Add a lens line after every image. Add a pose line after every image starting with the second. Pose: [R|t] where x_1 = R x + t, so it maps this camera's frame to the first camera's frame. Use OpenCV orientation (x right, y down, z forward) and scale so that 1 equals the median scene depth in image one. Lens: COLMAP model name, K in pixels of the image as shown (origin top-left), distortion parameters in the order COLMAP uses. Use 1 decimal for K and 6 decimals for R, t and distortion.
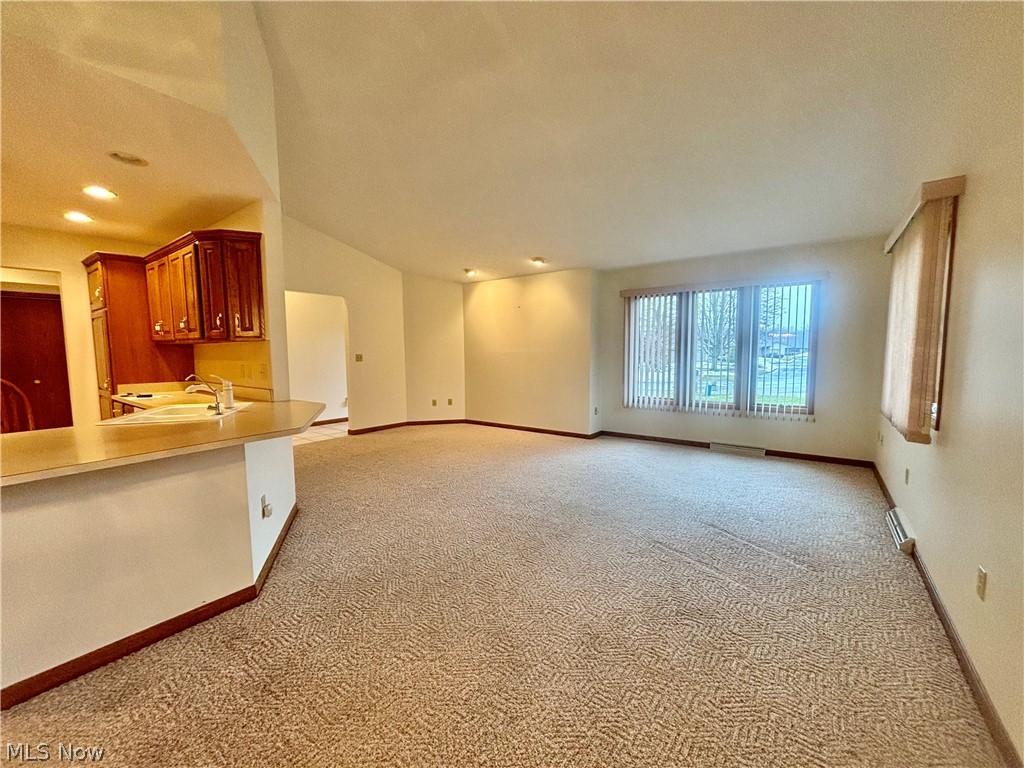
lens RADIAL K [[411.6, 0, 513.3], [0, 411.6, 381.4], [0, 0, 1]] dist [0.001302, -0.000261]
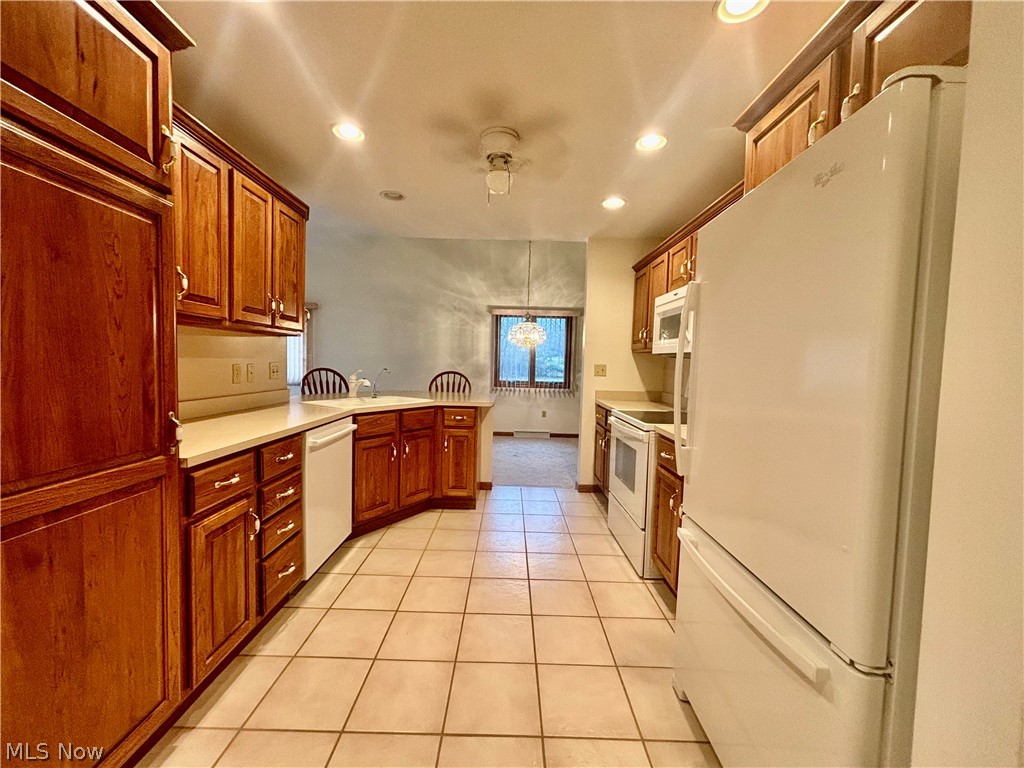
lens RADIAL K [[411.6, 0, 507.0], [0, 411.6, 384.1], [0, 0, 1]] dist [0.001302, -0.000261]
pose [[-0.594864, -0.050562, 0.802235, -1.231753], [0.038114, 0.995123, 0.090981, -0.043473], [-0.802922, 0.084698, -0.590036, 0.859505]]
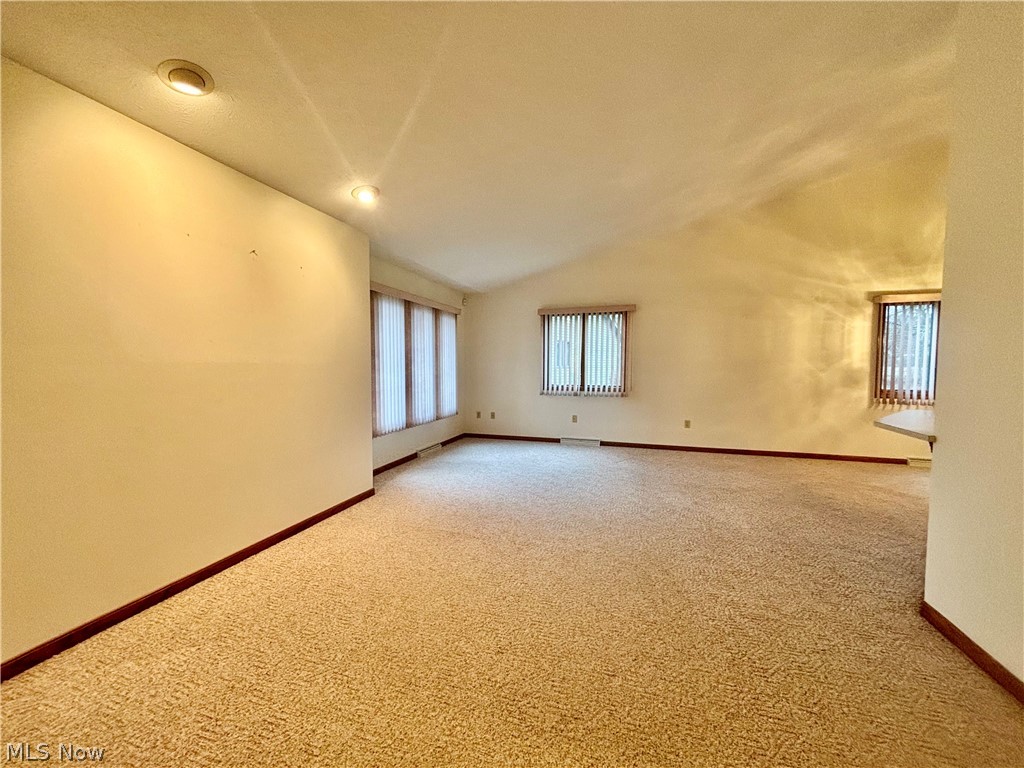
lens RADIAL K [[411.6, 0, 509.3], [0, 411.6, 384.6], [0, 0, 1]] dist [0.001302, -0.000261]
pose [[-0.321463, -0.046008, 0.945804, -0.713814], [0.073047, 0.994638, 0.073211, -0.099205], [-0.944100, 0.092623, -0.316378, 1.375567]]
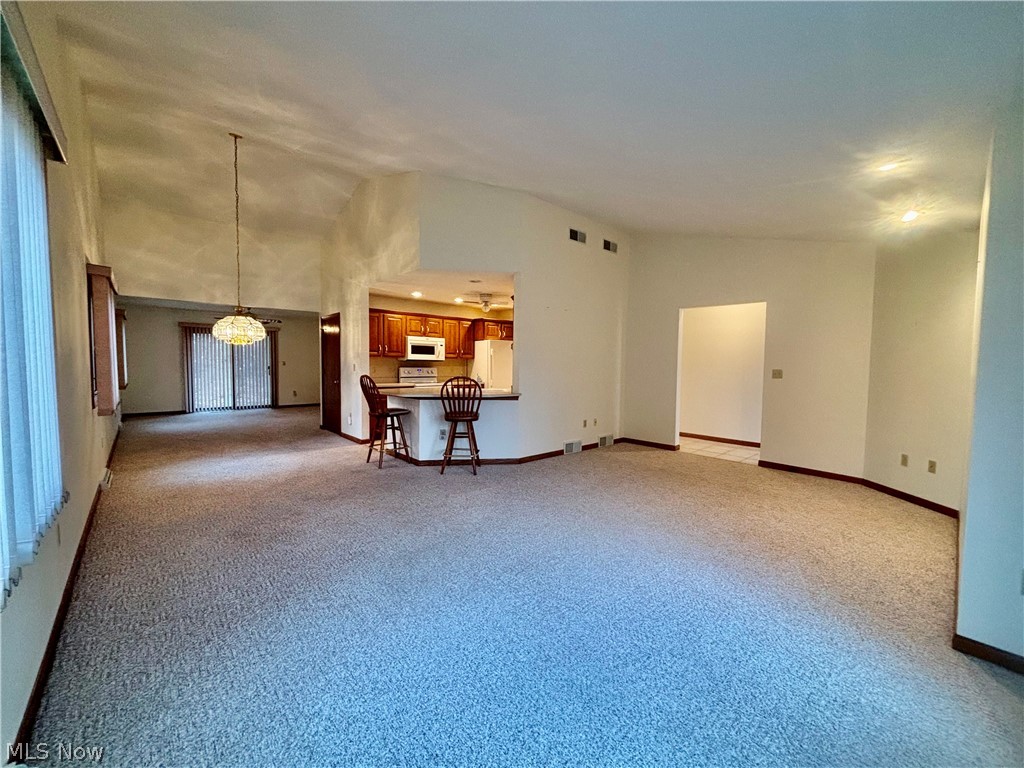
lens RADIAL K [[411.6, 0, 506.5], [0, 411.6, 386.0], [0, 0, 1]] dist [0.001302, -0.000261]
pose [[-0.218268, 0.059242, -0.974089, 0.770370], [-0.082911, 0.993421, 0.078996, -0.078957], [0.972361, 0.098005, -0.211920, 0.979769]]
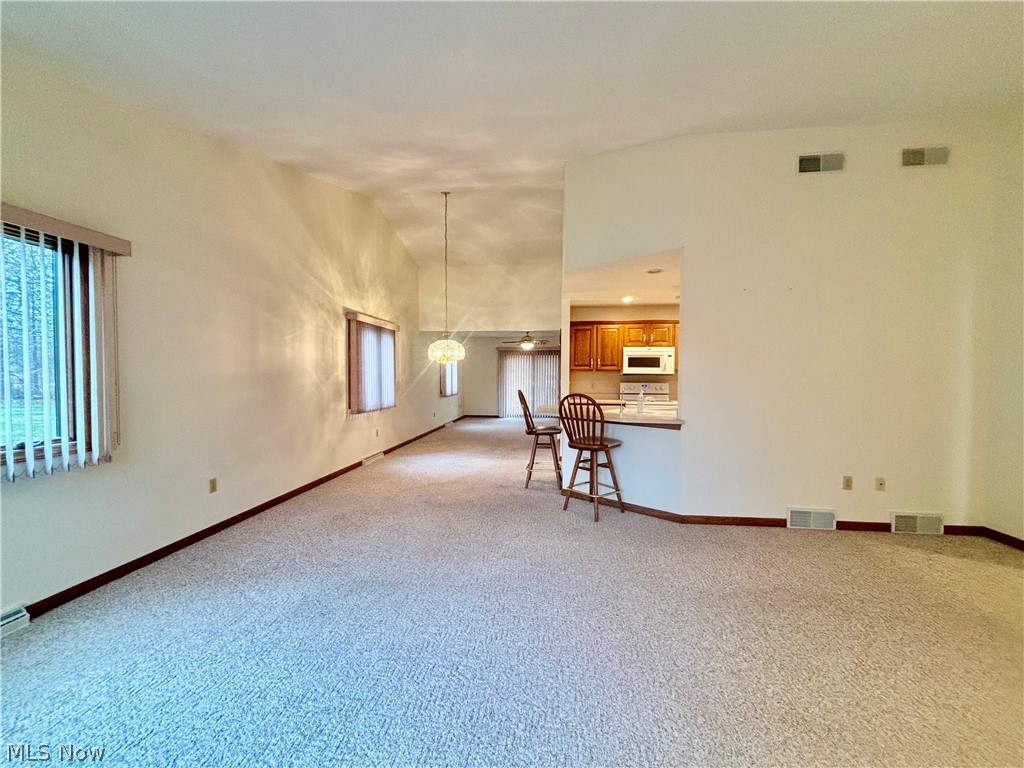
lens RADIAL K [[411.6, 0, 509.7], [0, 411.6, 383.5], [0, 0, 1]] dist [0.001302, -0.000261]
pose [[-0.872201, 0.012372, -0.488992, 0.300066], [-0.035251, 0.995491, 0.088062, -0.101323], [0.487876, 0.094045, -0.867832, 1.314713]]
